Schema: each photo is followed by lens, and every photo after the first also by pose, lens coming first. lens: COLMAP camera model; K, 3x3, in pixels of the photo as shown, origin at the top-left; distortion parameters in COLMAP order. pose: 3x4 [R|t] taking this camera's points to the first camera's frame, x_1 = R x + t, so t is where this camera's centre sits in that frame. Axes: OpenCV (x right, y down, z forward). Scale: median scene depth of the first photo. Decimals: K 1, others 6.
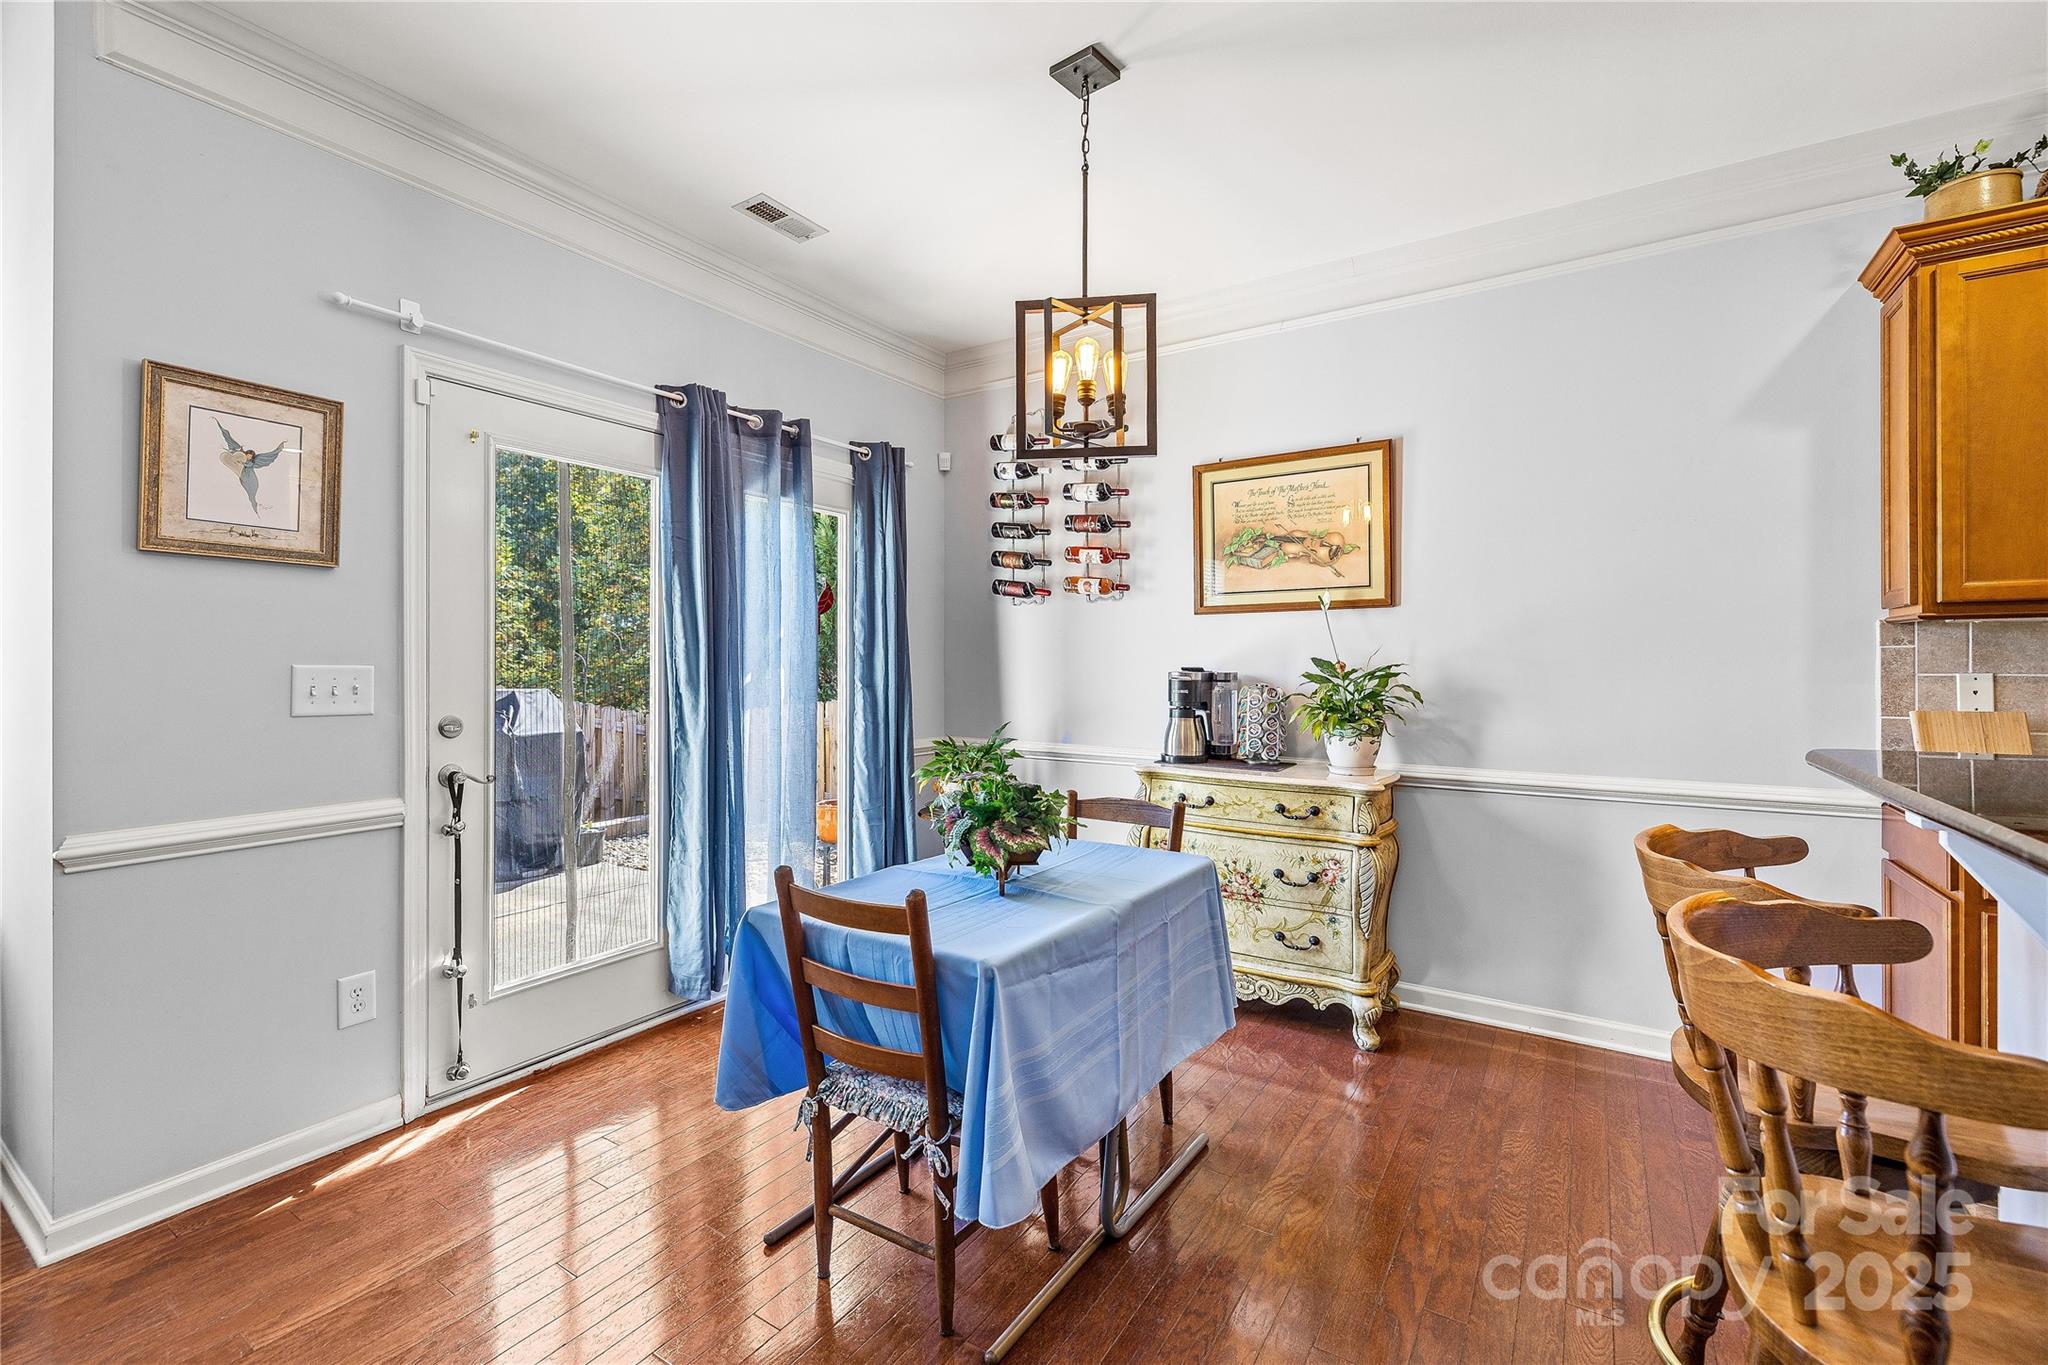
lens RADIAL K [[879.0, 0, 1014.0], [0, 879.0, 662.1], [0, 0, 1]] dist [-0.002102, -0.000089]
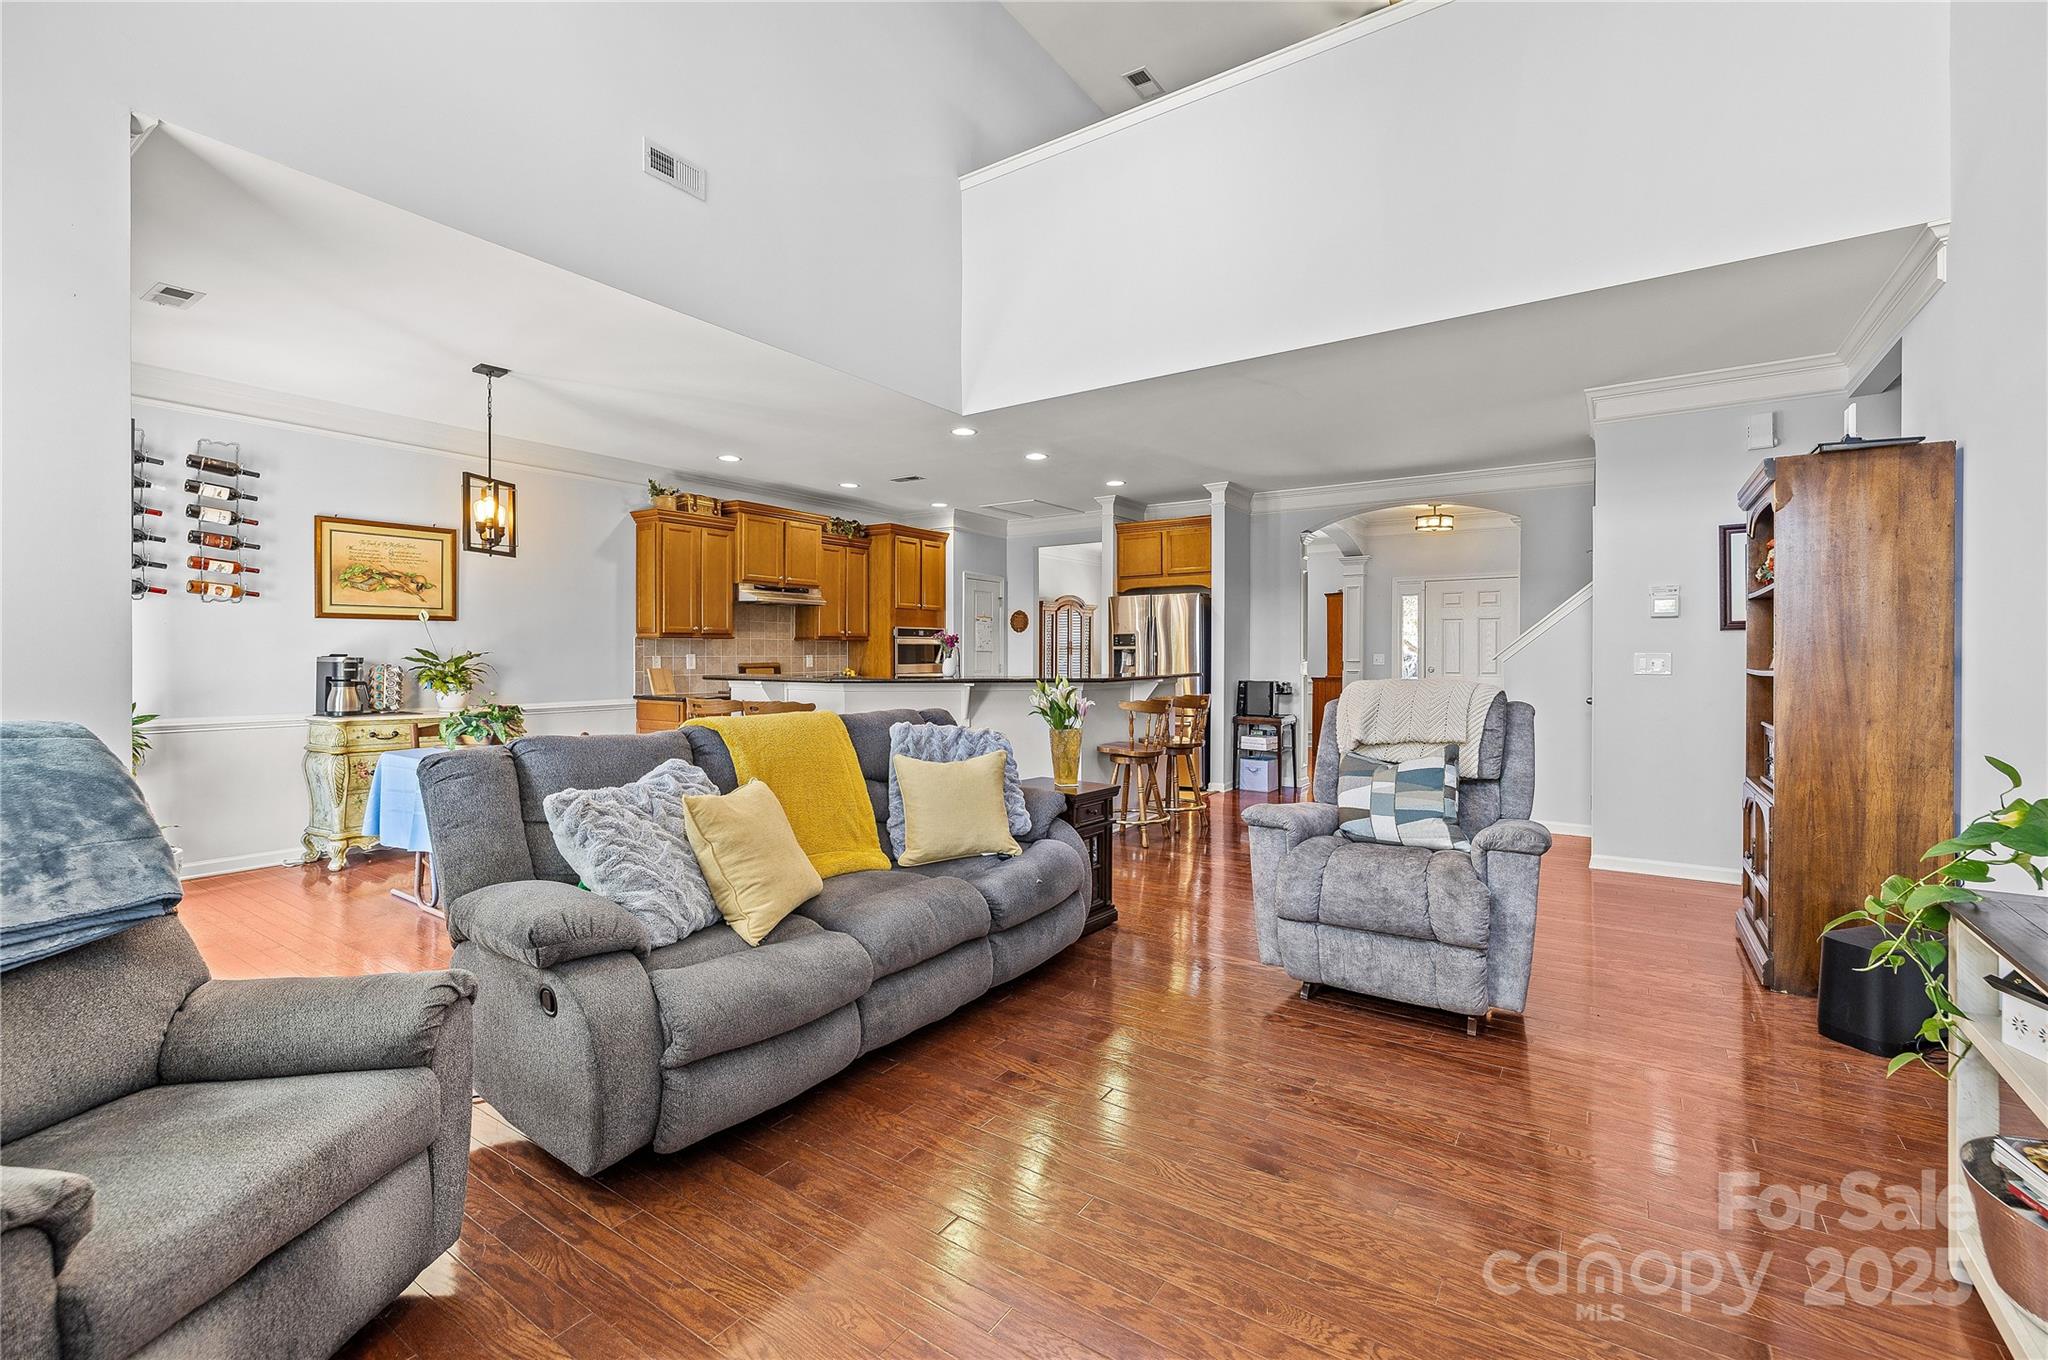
lens RADIAL K [[879.0, 0, 1020.3], [0, 879.0, 658.4], [0, 0, 1]] dist [-0.002102, -0.000089]
pose [[0.022562, -0.004030, 0.999737, -1.391684], [-0.002467, 0.999989, 0.004087, 0.004790], [-0.999742, -0.002559, 0.022551, -0.224968]]
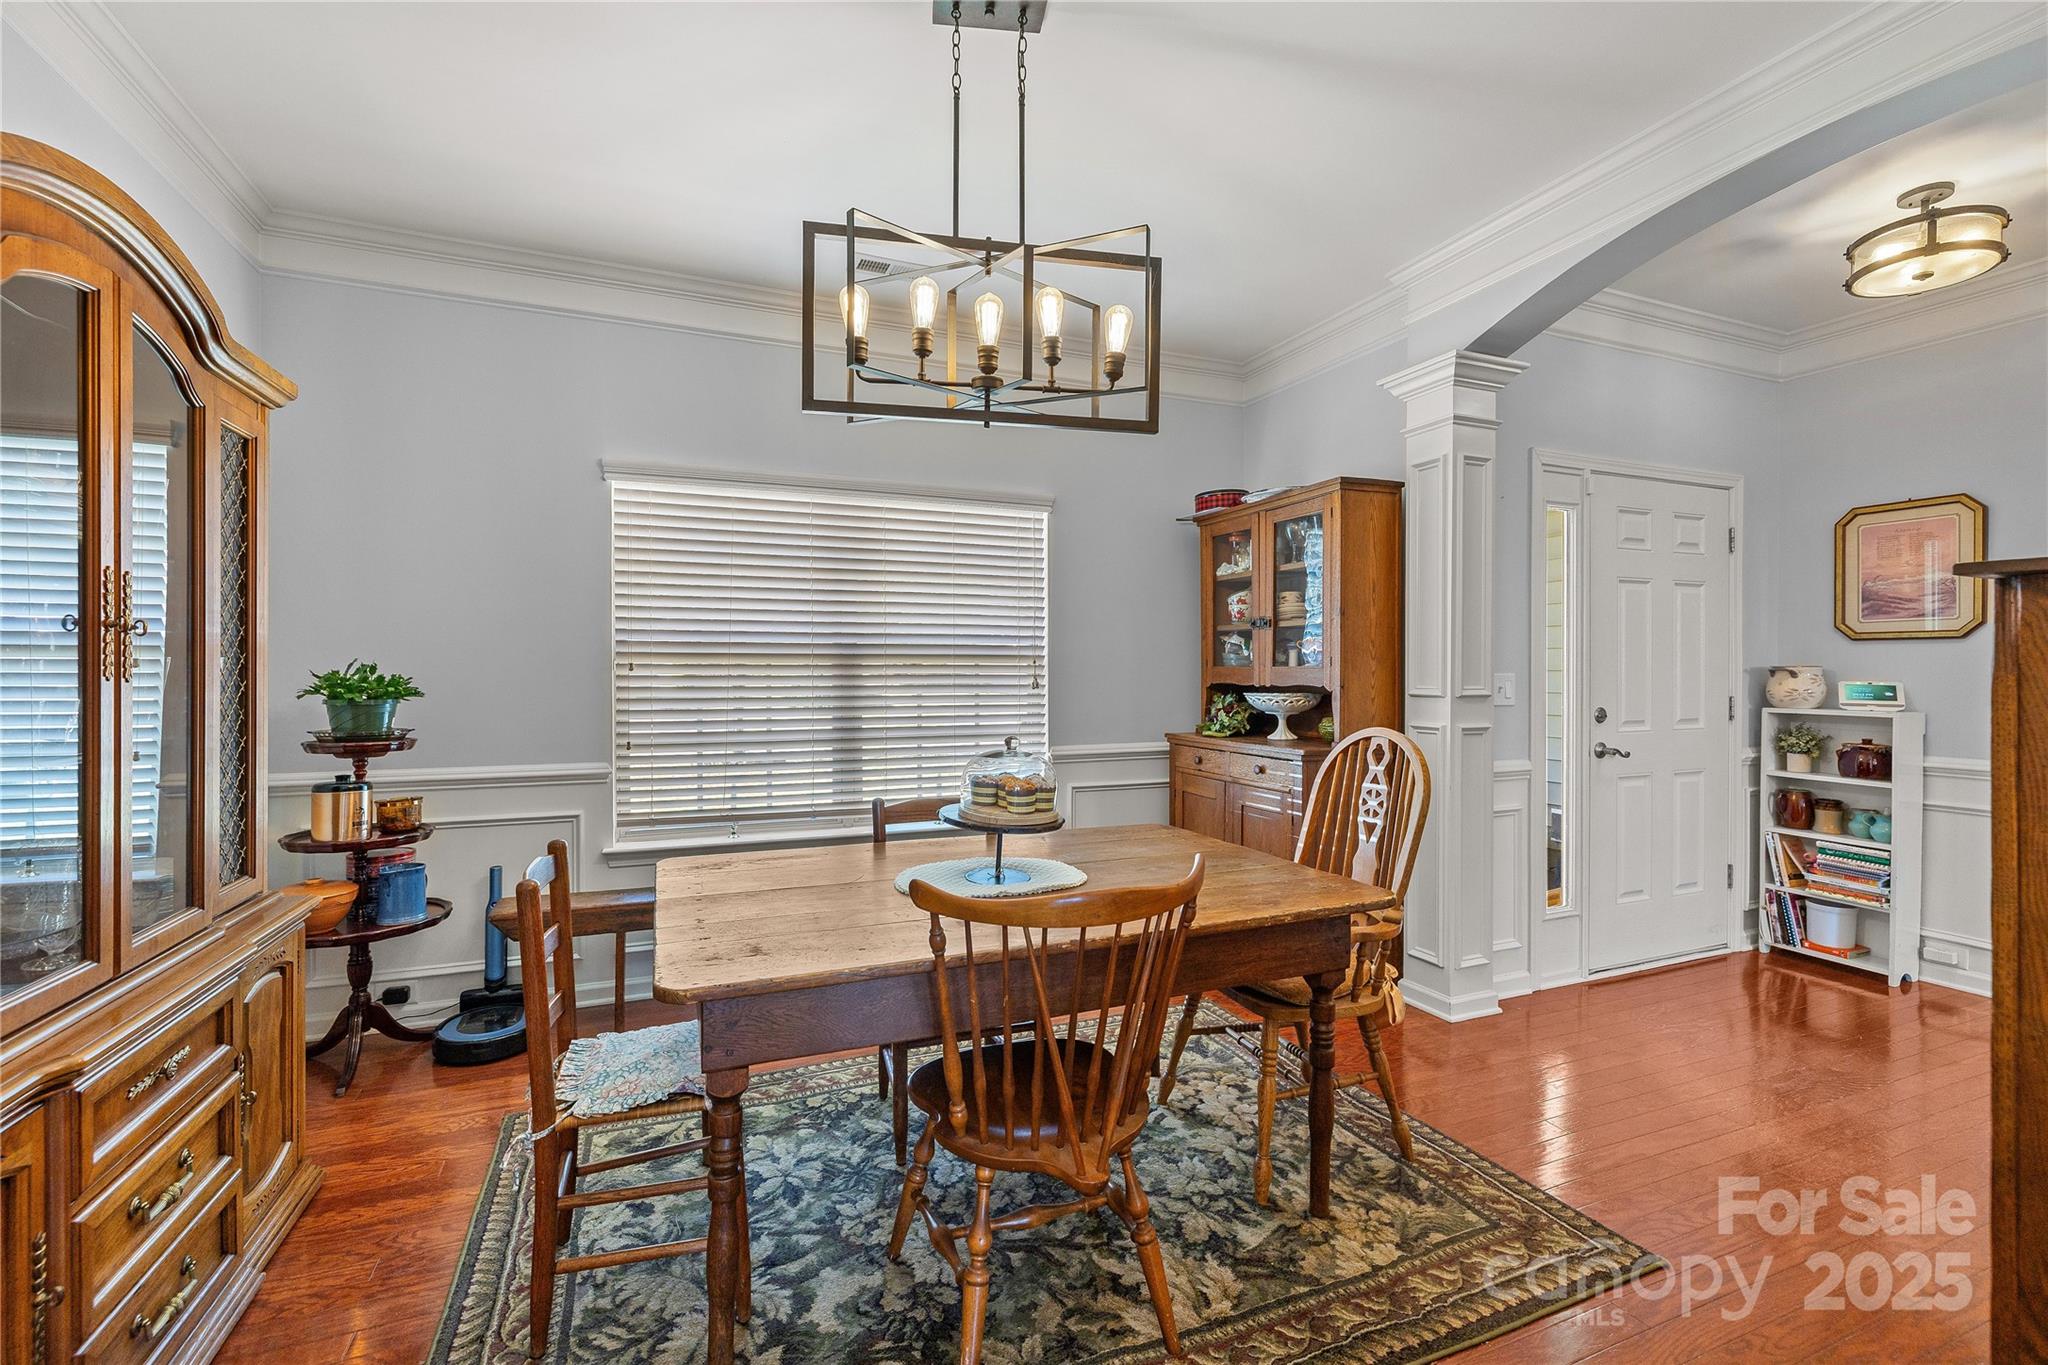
lens RADIAL K [[879.0, 0, 1016.5], [0, 879.0, 670.5], [0, 0, 1]] dist [-0.002102, -0.000089]
pose [[-0.819376, -0.003459, 0.573245, 1.645443], [-0.004222, 0.999991, 0.000000, -0.002670], [-0.573240, -0.002420, -0.819384, -0.257297]]
